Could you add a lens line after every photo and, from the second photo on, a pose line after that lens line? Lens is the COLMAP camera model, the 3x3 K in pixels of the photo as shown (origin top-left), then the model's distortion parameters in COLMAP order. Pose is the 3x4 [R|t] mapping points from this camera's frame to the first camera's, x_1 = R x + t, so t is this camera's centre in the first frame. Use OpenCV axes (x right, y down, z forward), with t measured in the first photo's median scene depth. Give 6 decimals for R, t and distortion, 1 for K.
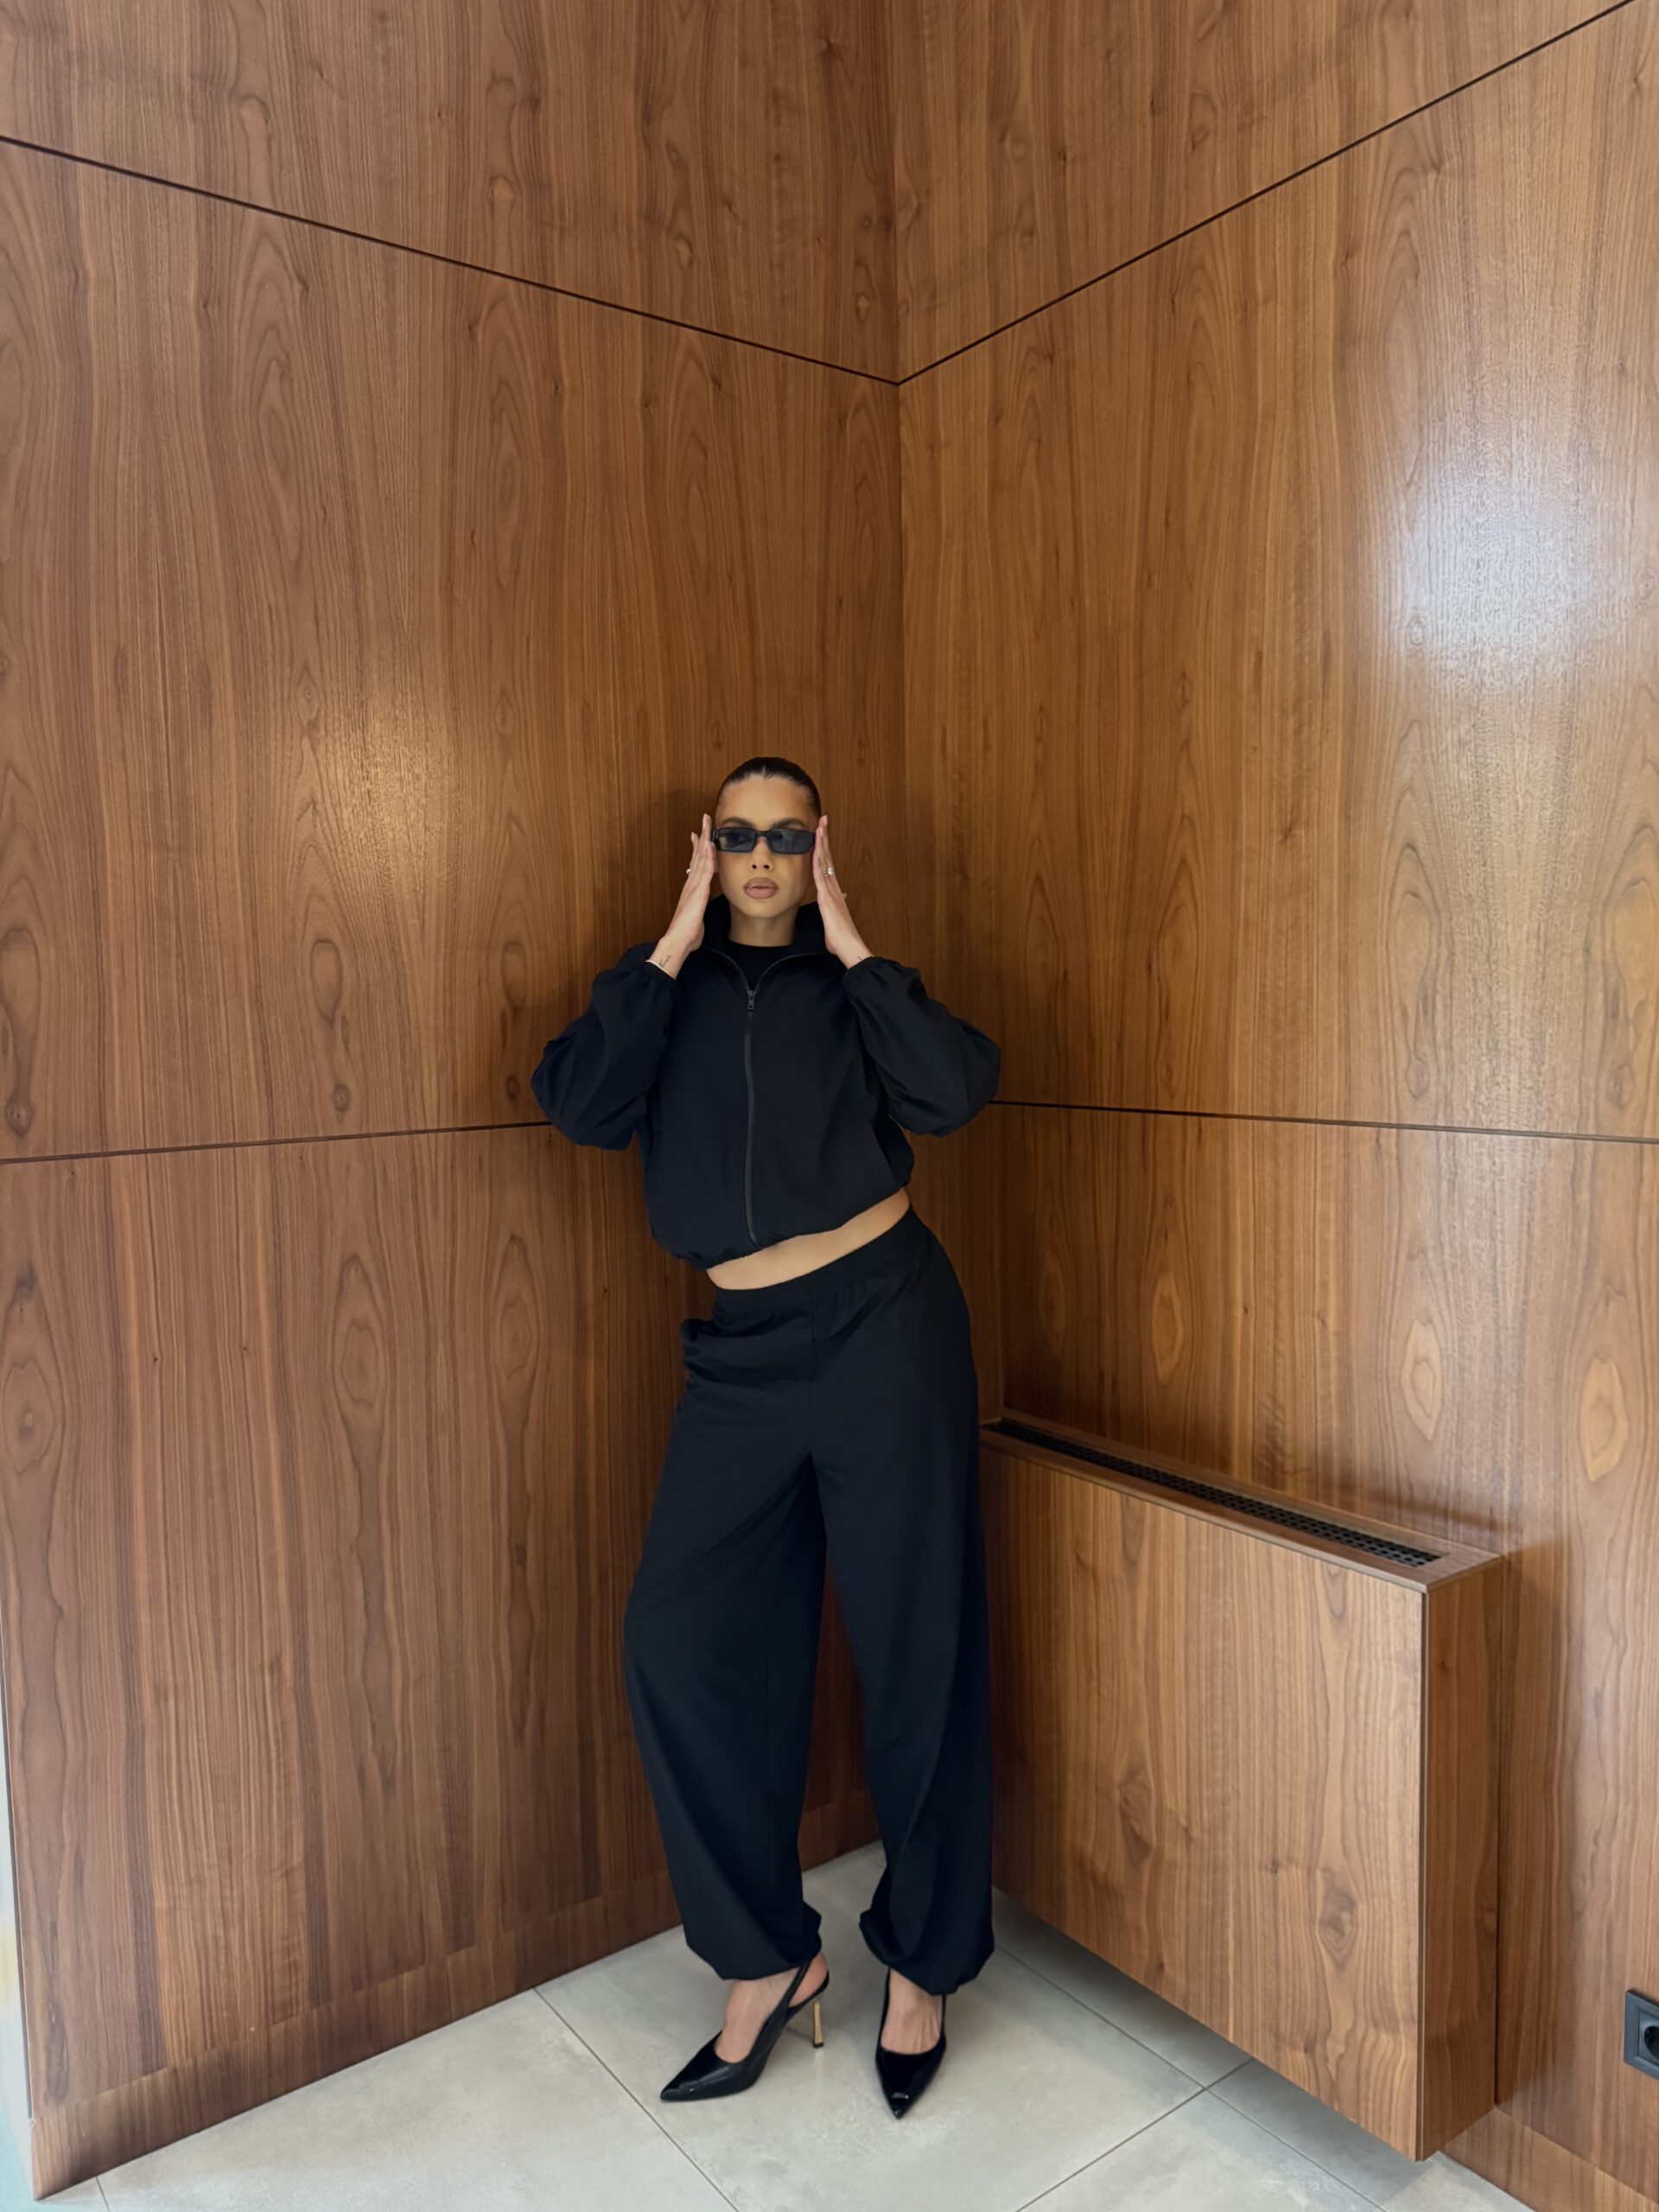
lens RADIAL K [[1609.0, 0, 828.7], [0, 1609.0, 1107.6], [0, 0, 1]] dist [-0.011080, -0.013122]
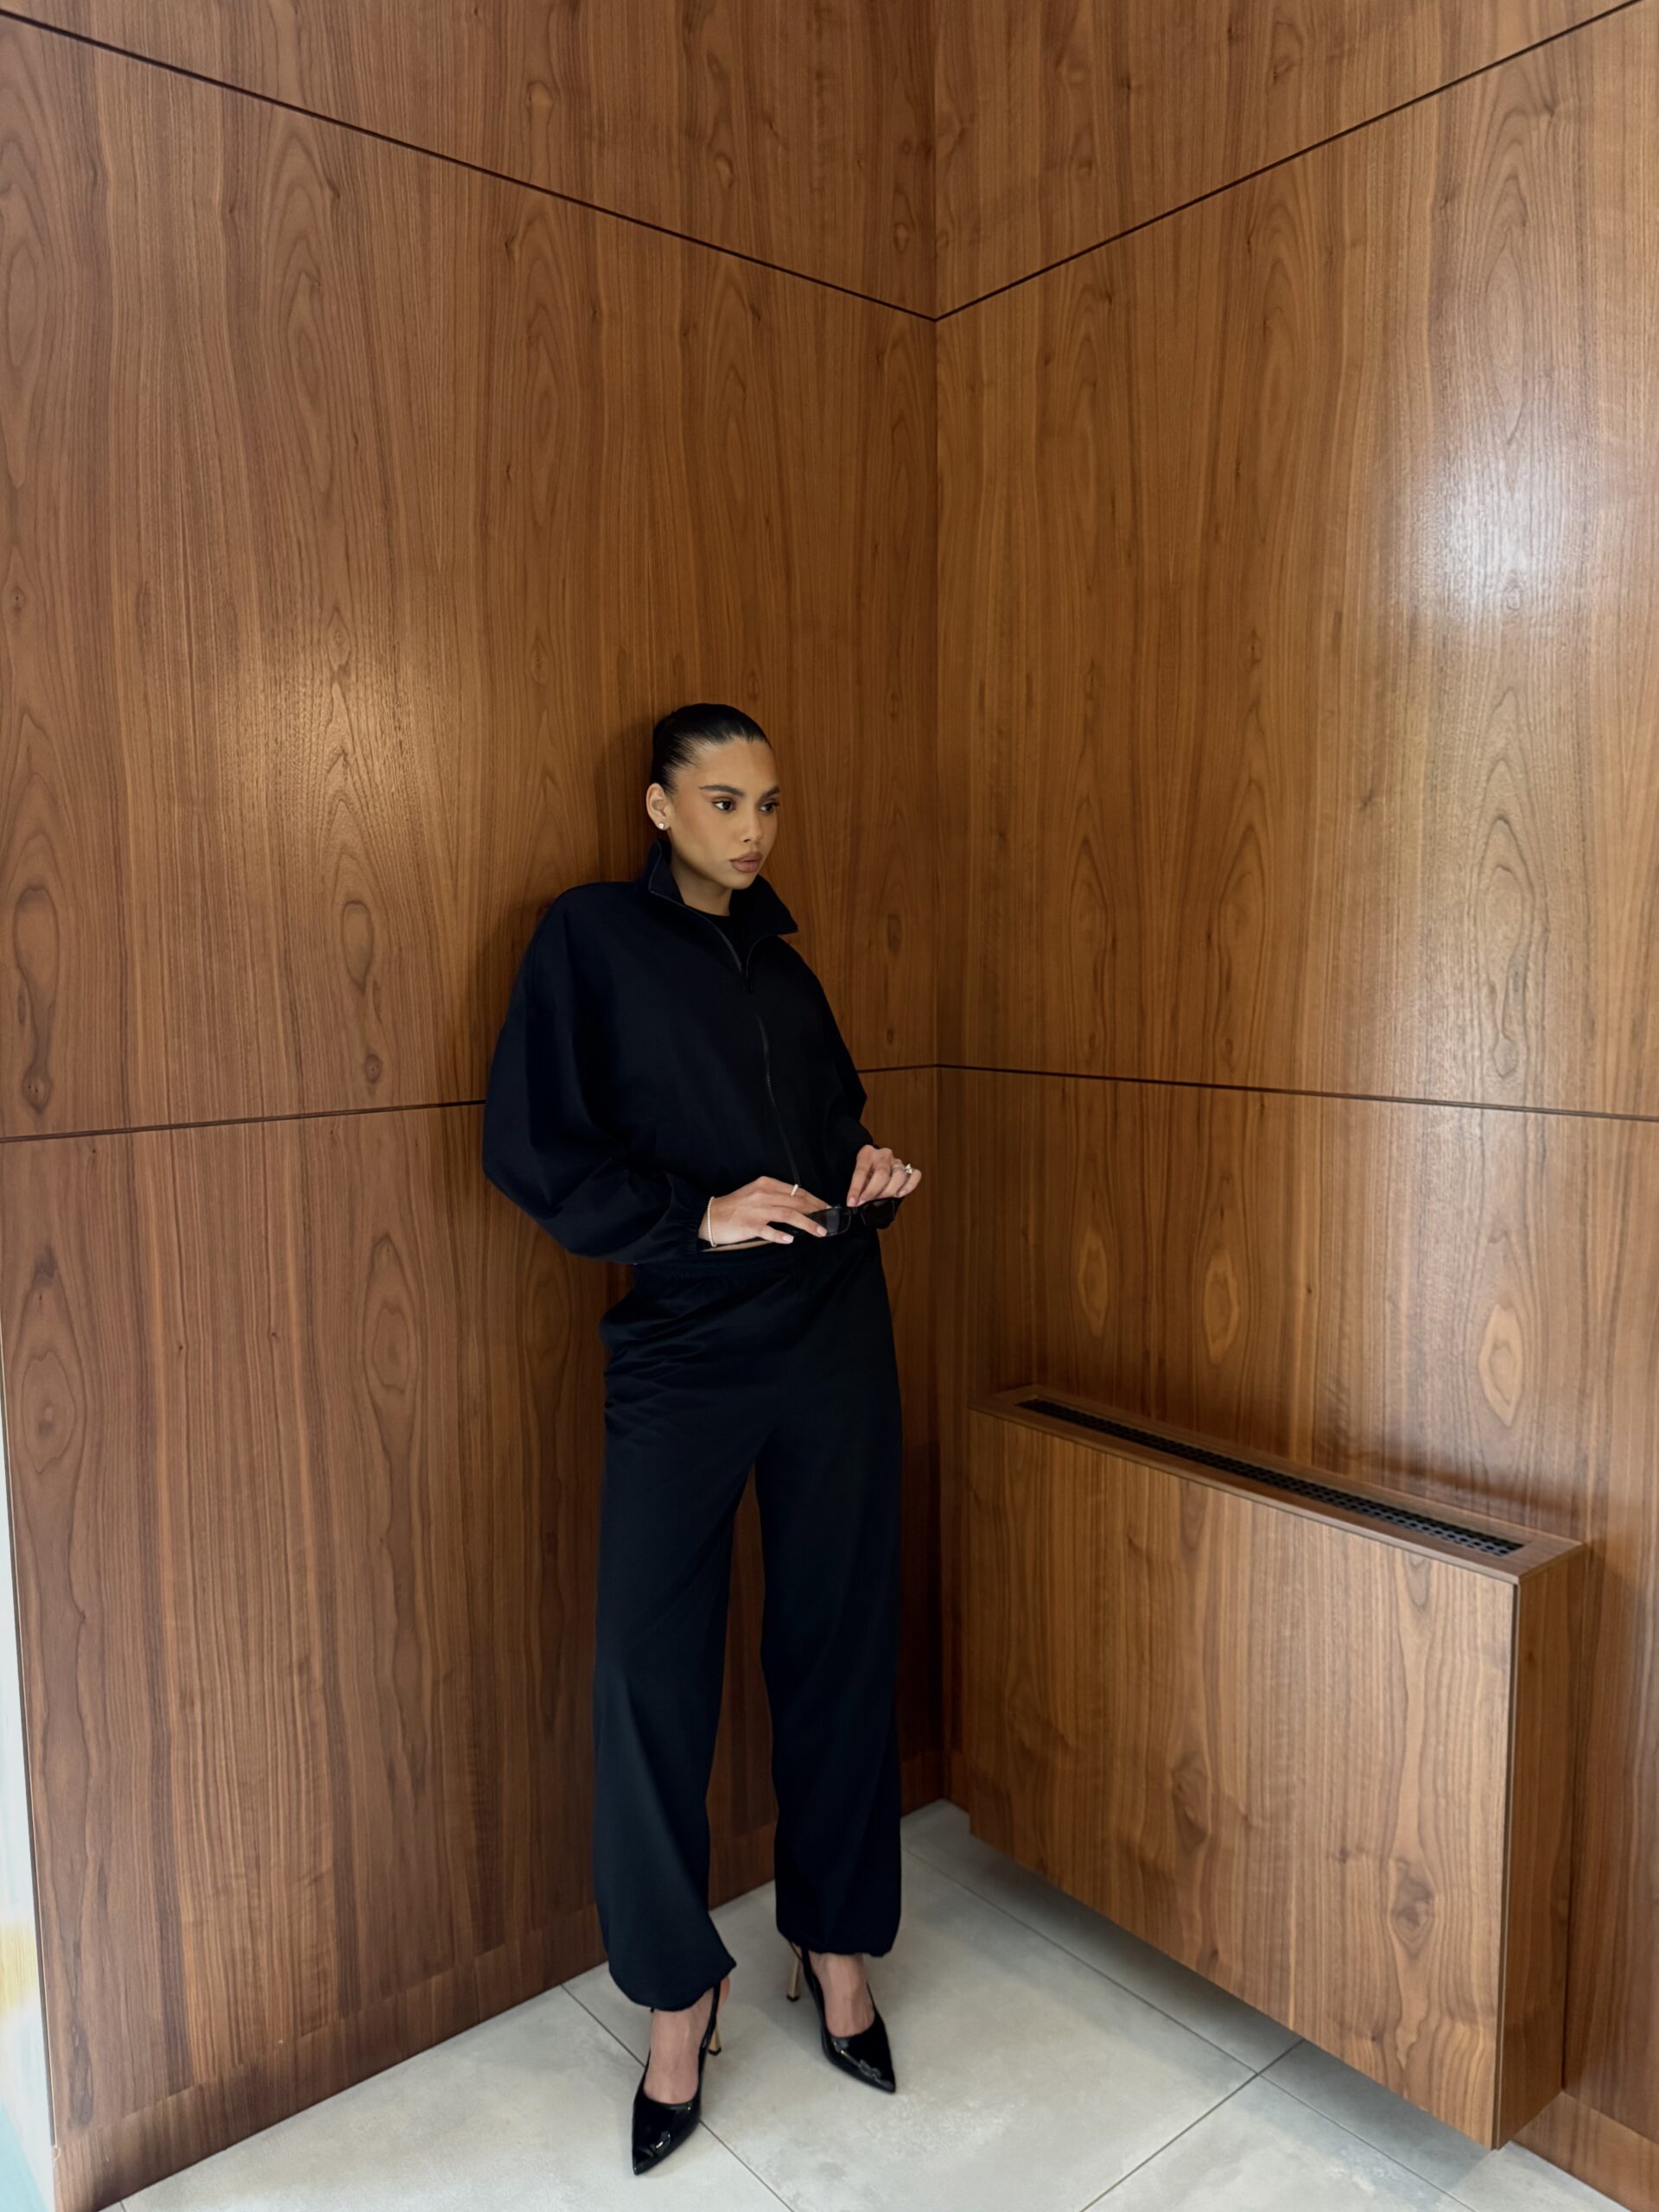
lens RADIAL K [[1609.0, 0, 824.6], [0, 1609.0, 1099.6], [0, 0, 1]] dist [-0.011080, -0.013122]
pose [[0.998563, 0.004585, 0.053401, -0.089407], [-0.006150, 0.999555, 0.029176, -0.017128], [-0.053244, -0.029463, 0.998147, 0.044379]]
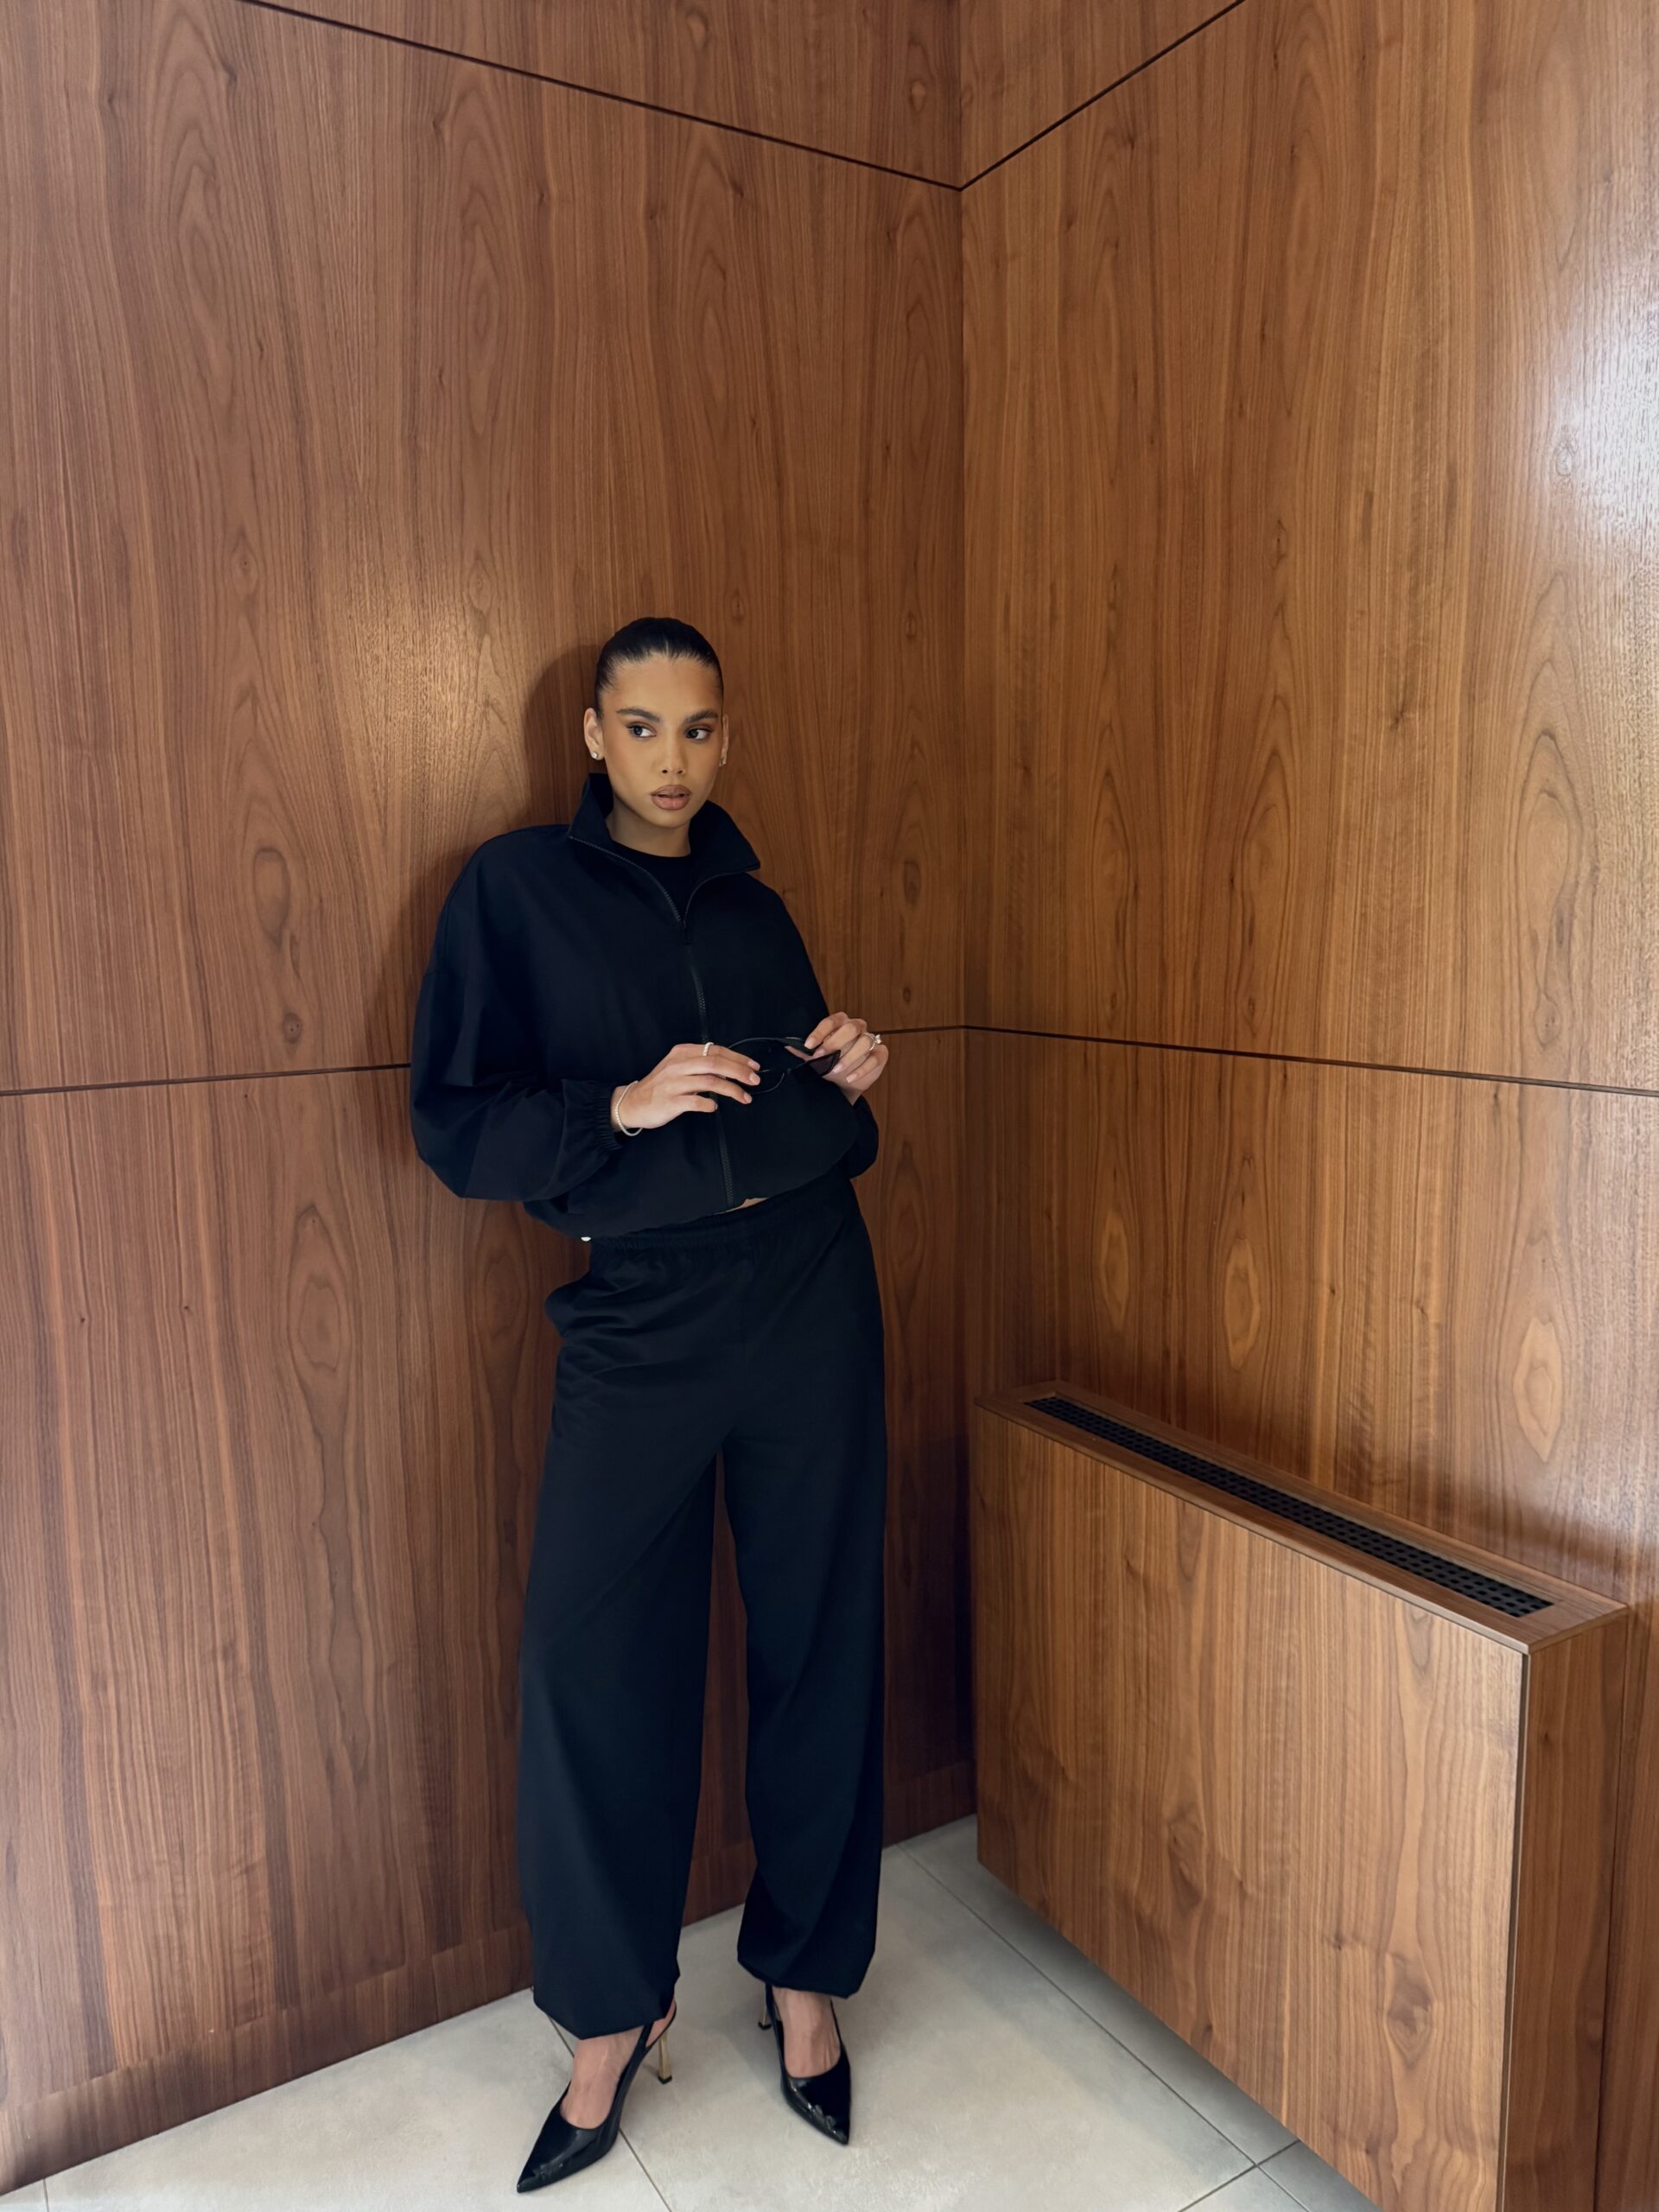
lens RADIAL K [[1609.0, 0, 832.3], [0, 1609.0, 1114.8], [0, 0, 1]] dist [-0.011080, -0.013122]
pose [[0.995816, 0.015508, -0.090057, 0.074226], [-0.009383, 0.997638, 0.068043, -0.021686], [0.090900, -0.066914, 0.993609, 0.145607]]
